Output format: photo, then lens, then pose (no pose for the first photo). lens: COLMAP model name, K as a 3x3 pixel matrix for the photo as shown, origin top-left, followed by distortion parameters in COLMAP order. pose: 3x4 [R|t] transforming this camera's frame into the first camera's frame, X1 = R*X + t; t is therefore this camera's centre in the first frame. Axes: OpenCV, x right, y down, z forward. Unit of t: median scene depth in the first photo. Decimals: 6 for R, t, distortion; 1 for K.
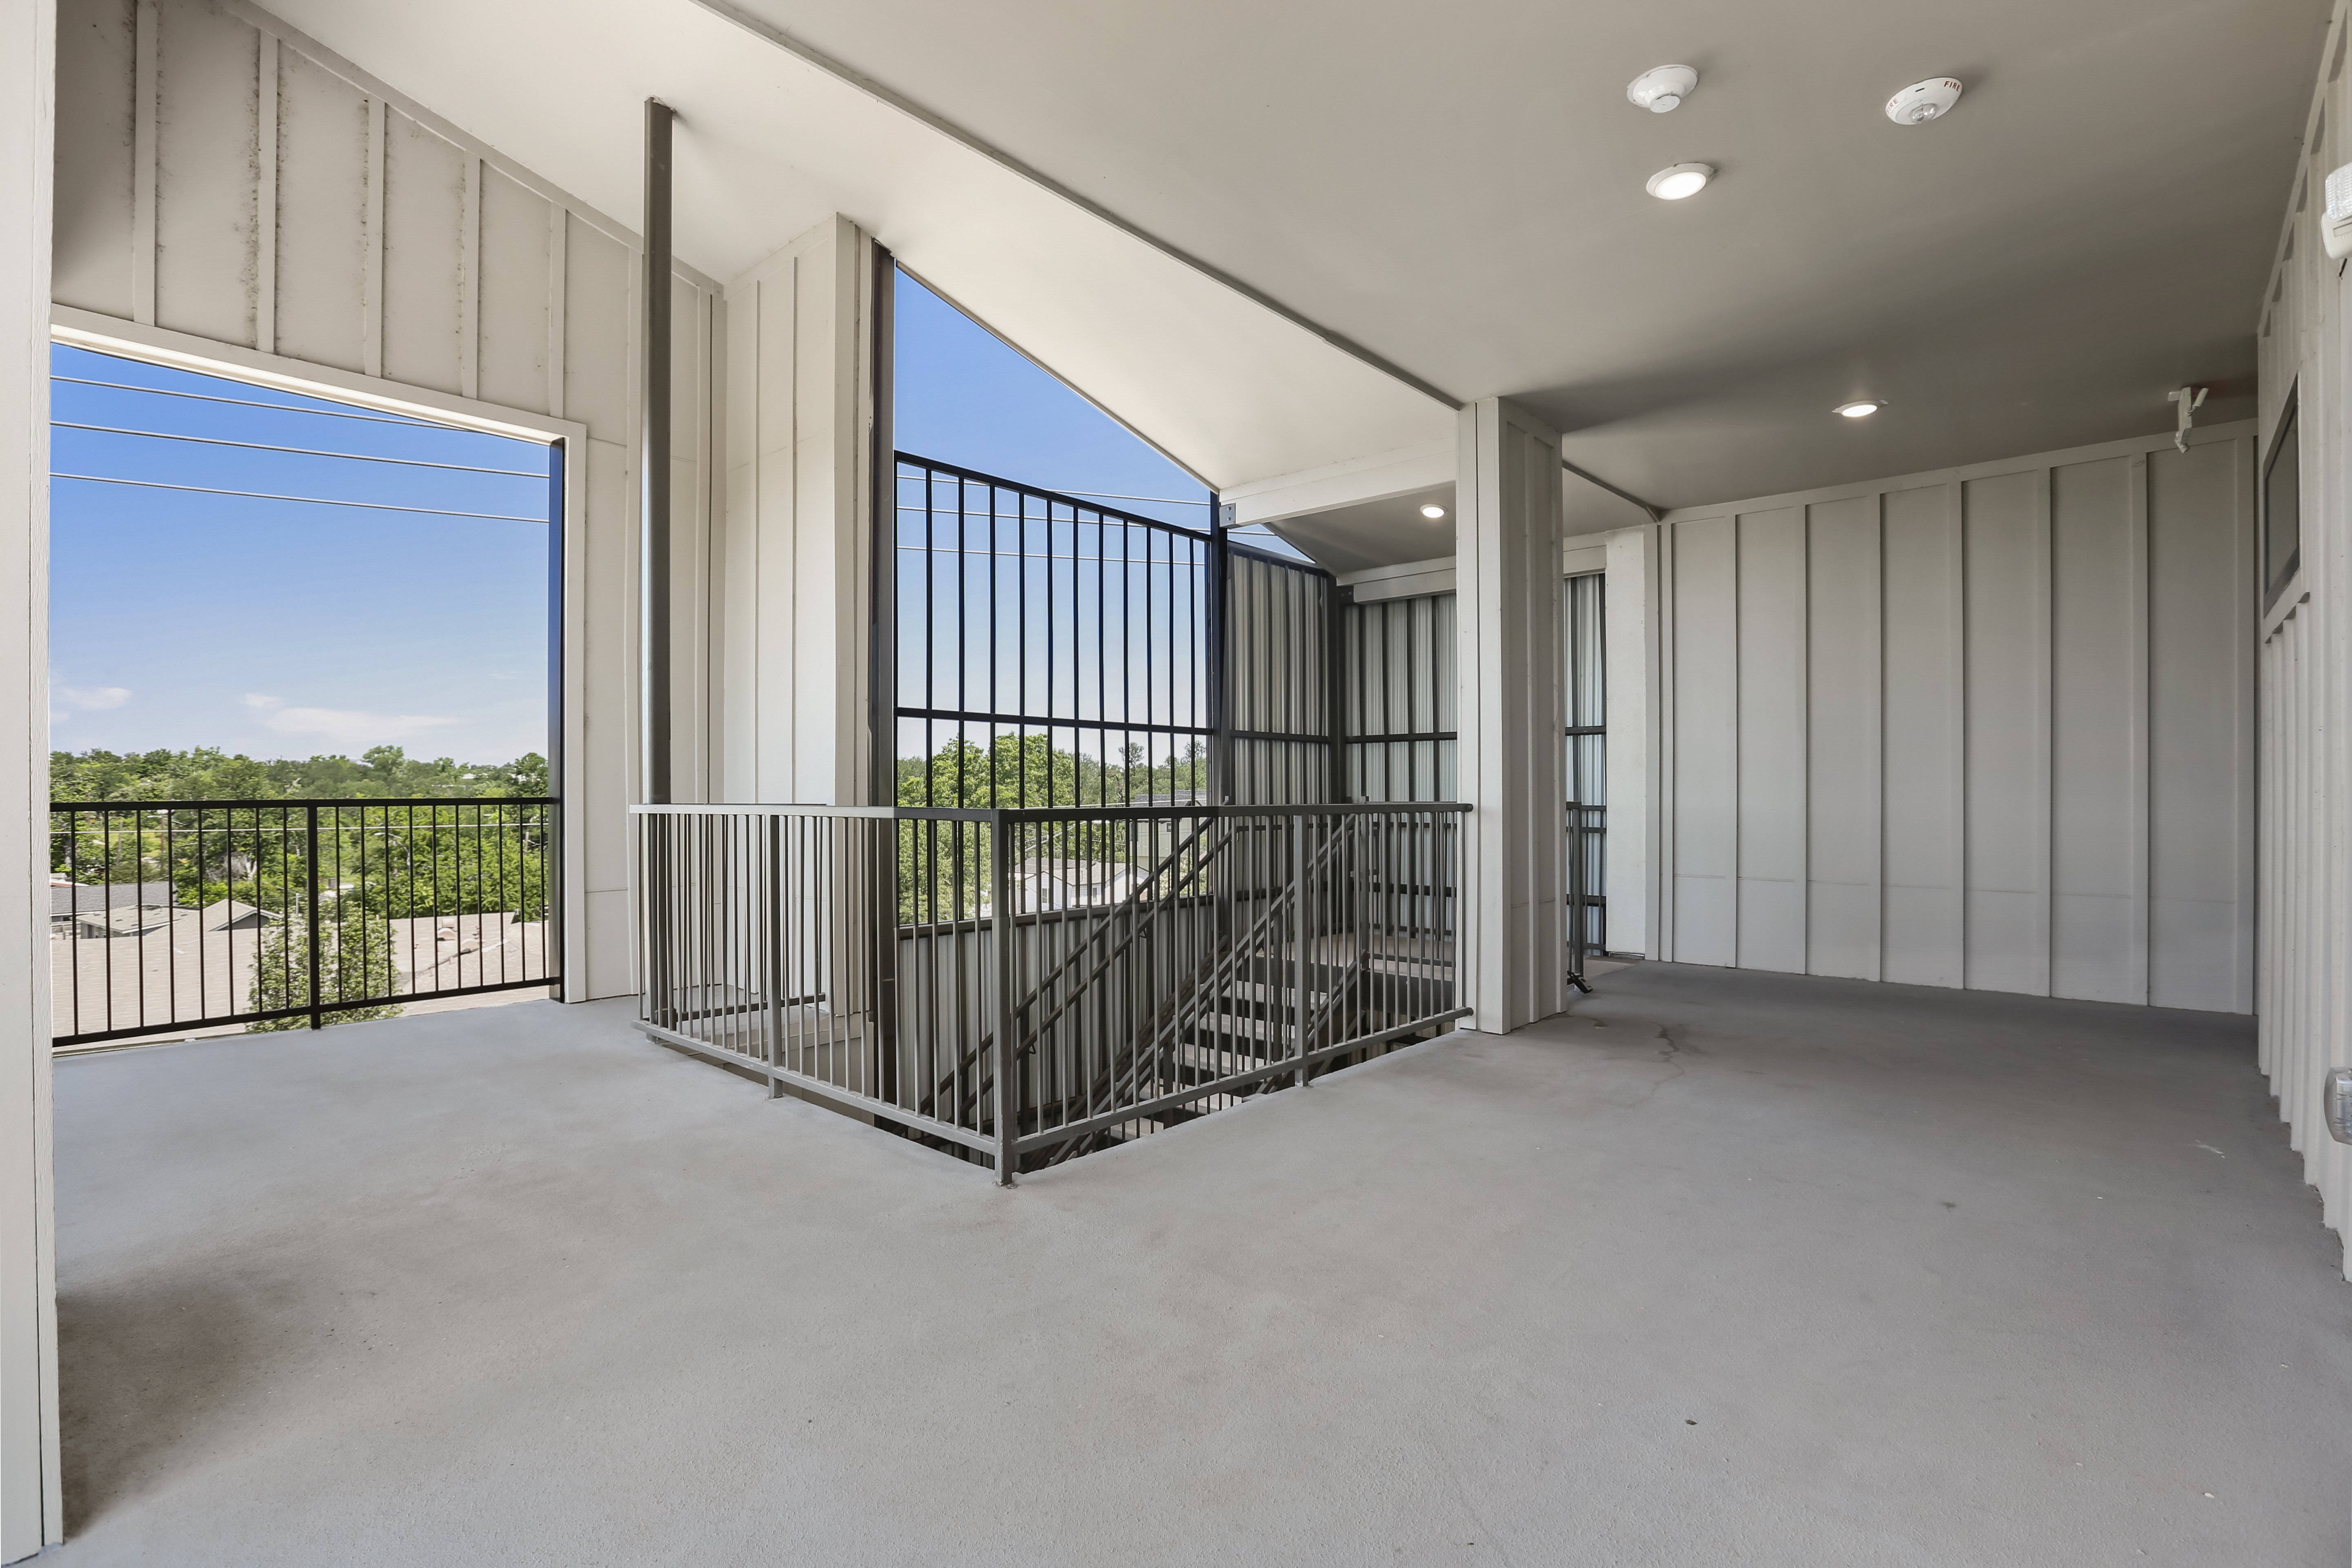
lens RADIAL K [[1119.1, 0, 1166.3], [0, 1119.1, 781.3], [0, 0, 1]] dist [-0.023667, 0.002816]
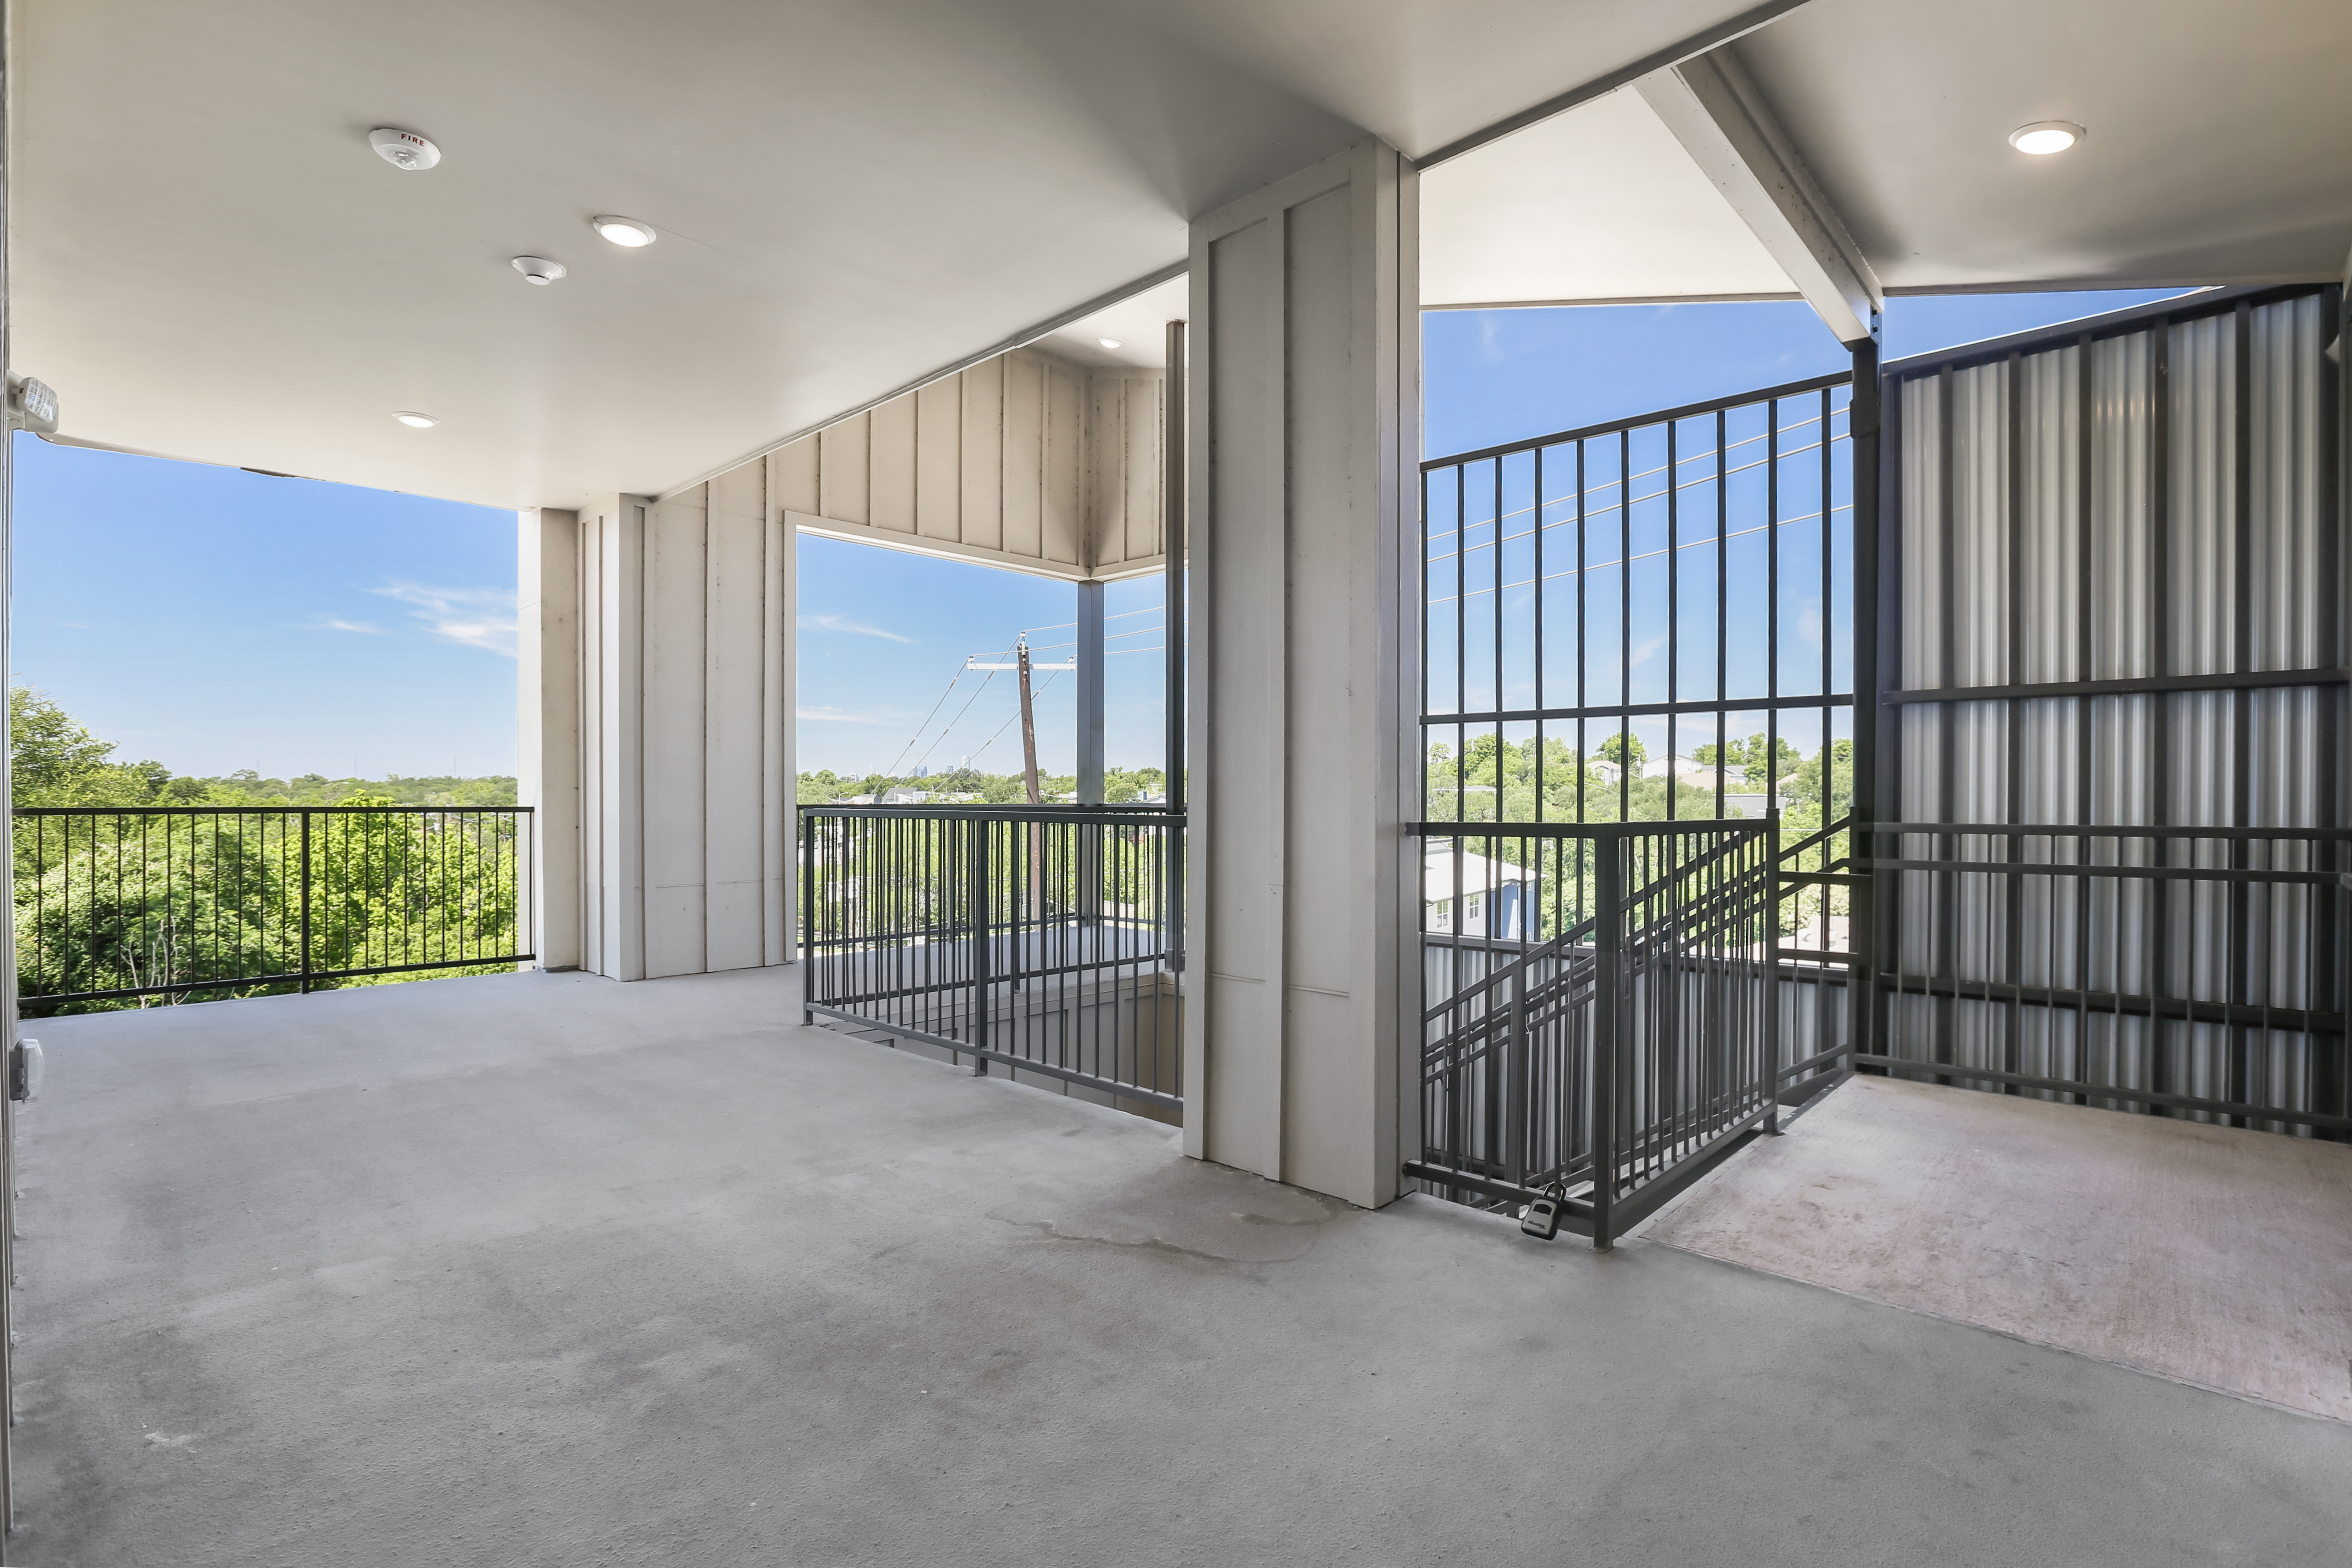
lens RADIAL K [[1119.1, 0, 1181.6], [0, 1119.1, 805.2], [0, 0, 1]] dist [-0.023667, 0.002816]
pose [[-0.009833, 0.005882, -0.999934, 0.769506], [0.007710, 0.999953, 0.005807, 0.007039], [0.999922, -0.007652, -0.009878, 0.784814]]
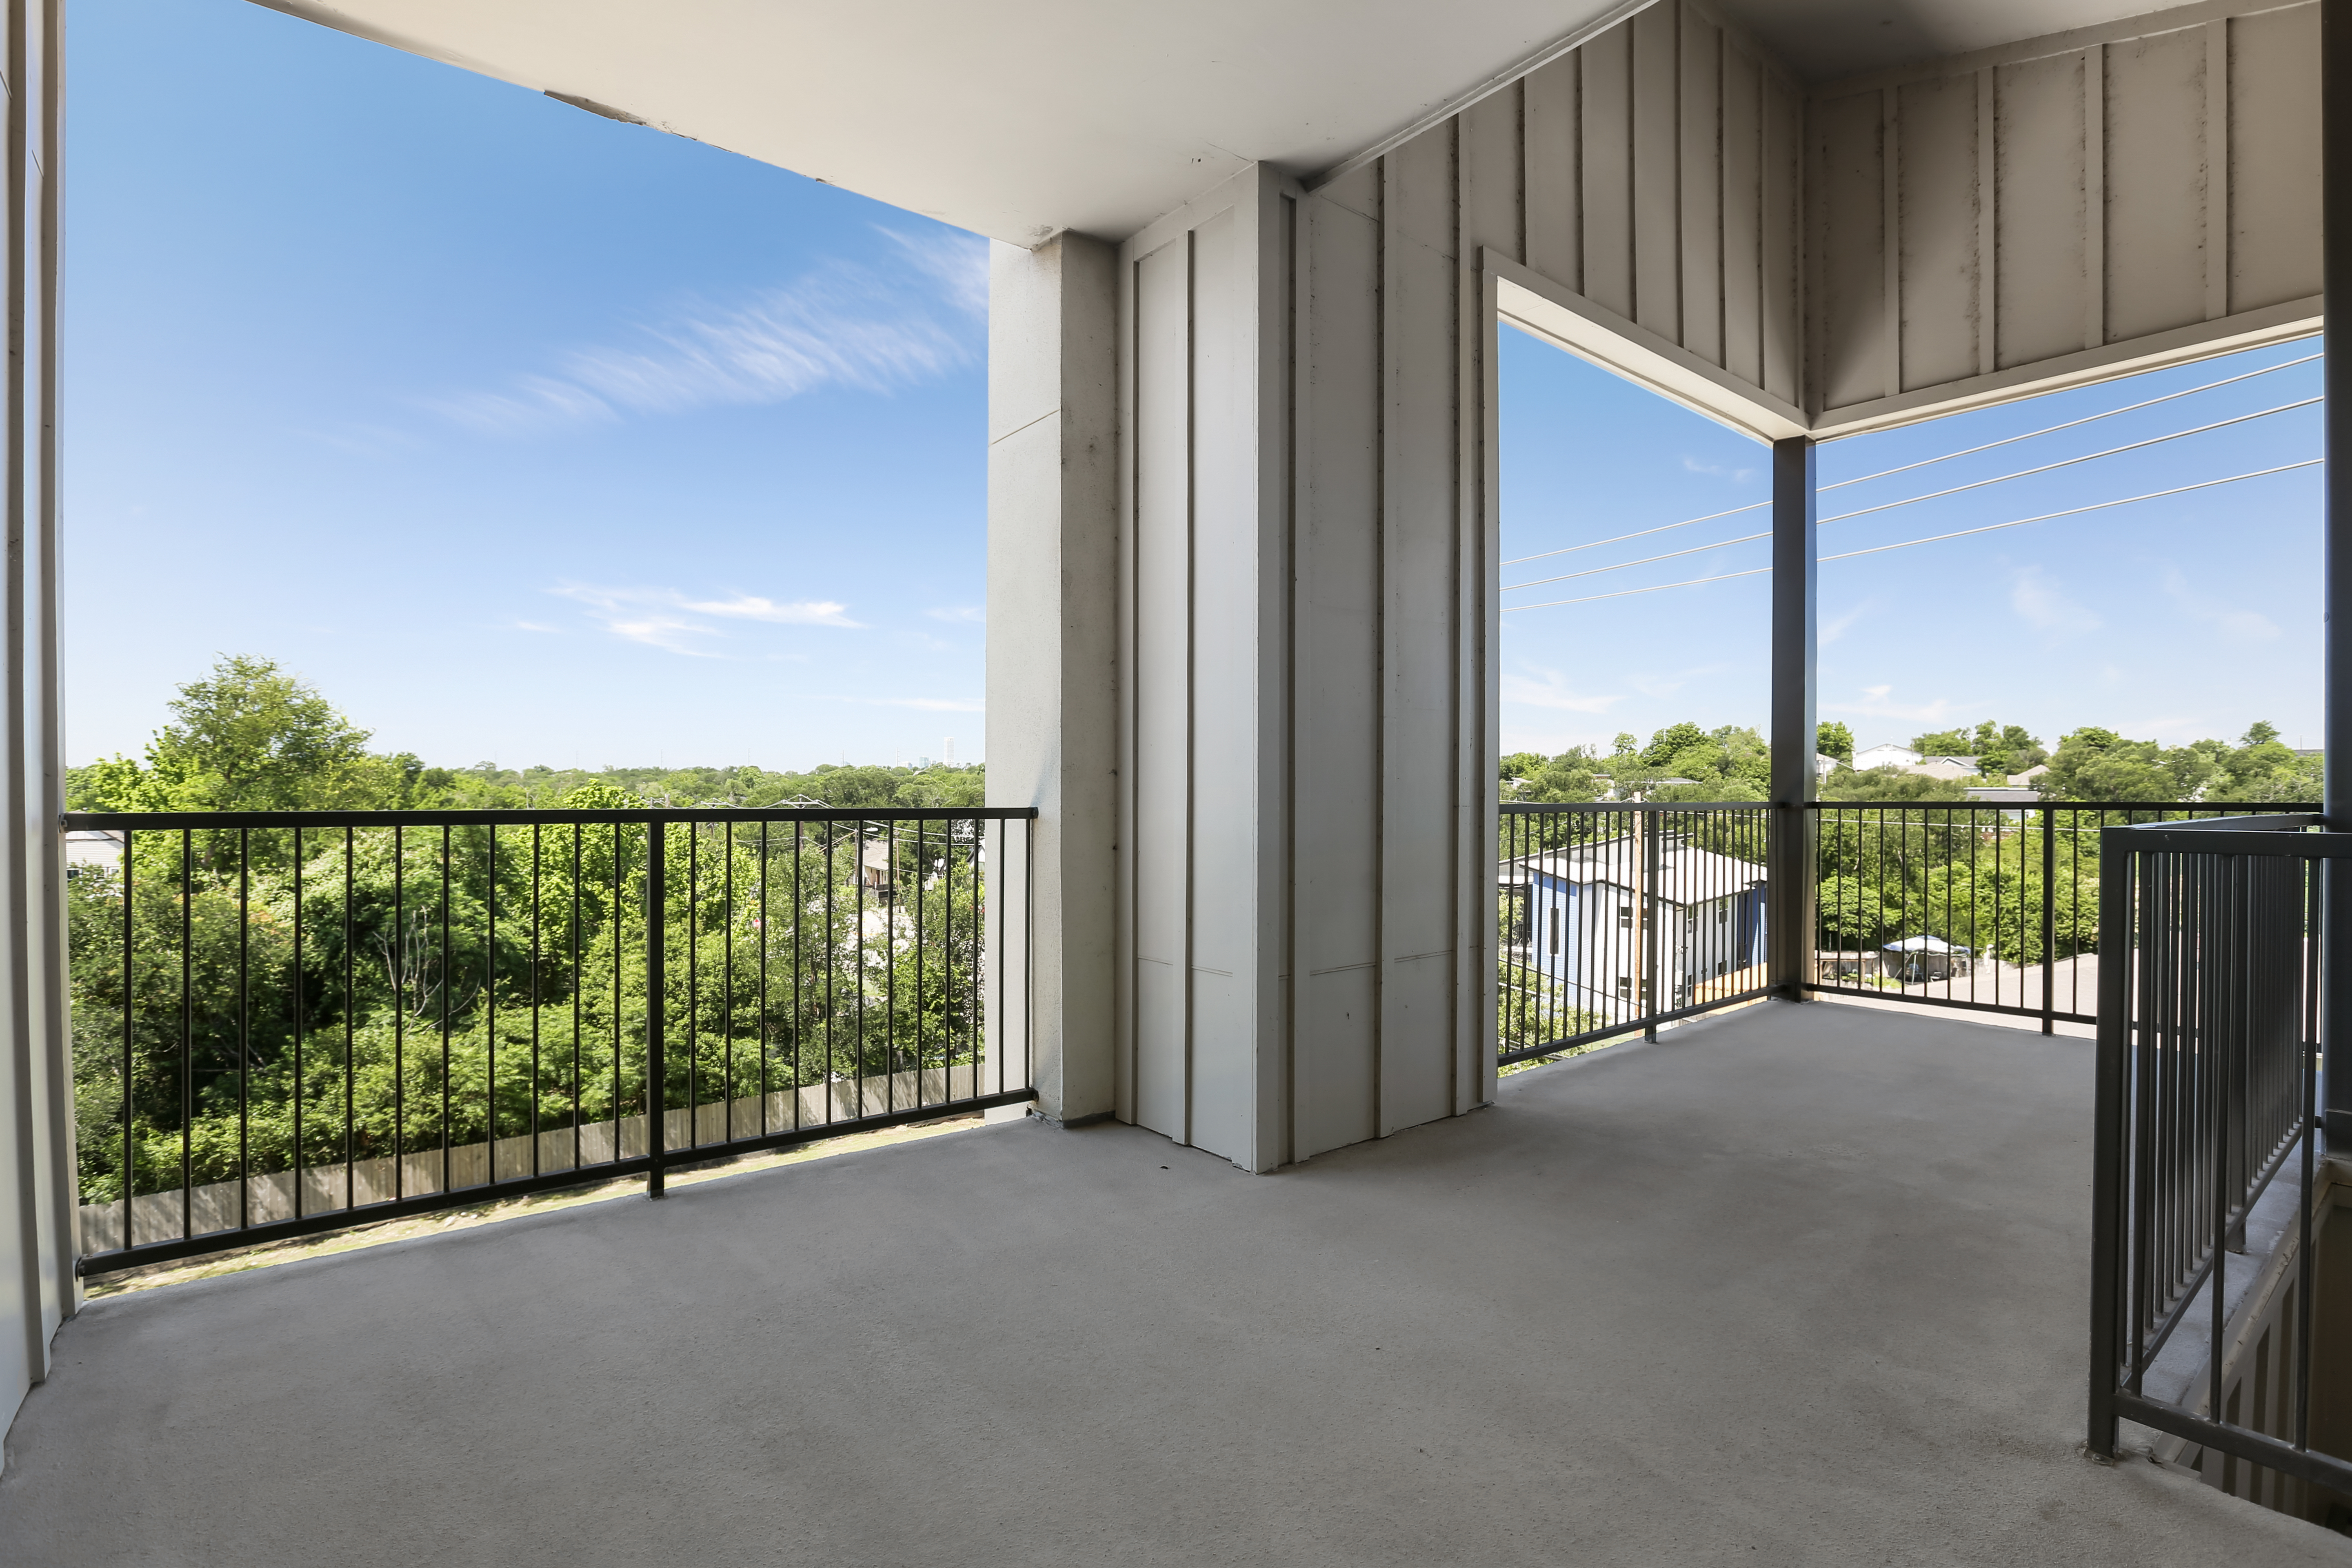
lens RADIAL K [[1118.9, 0, 1170.9], [0, 1118.9, 795.0], [0, 0, 1]] dist [-0.023667, 0.002816]
pose [[-0.159900, 0.004282, -0.987124, 0.292866], [0.004344, 0.999984, 0.003634, 0.002367], [0.987124, -0.003707, -0.159916, 0.344834]]
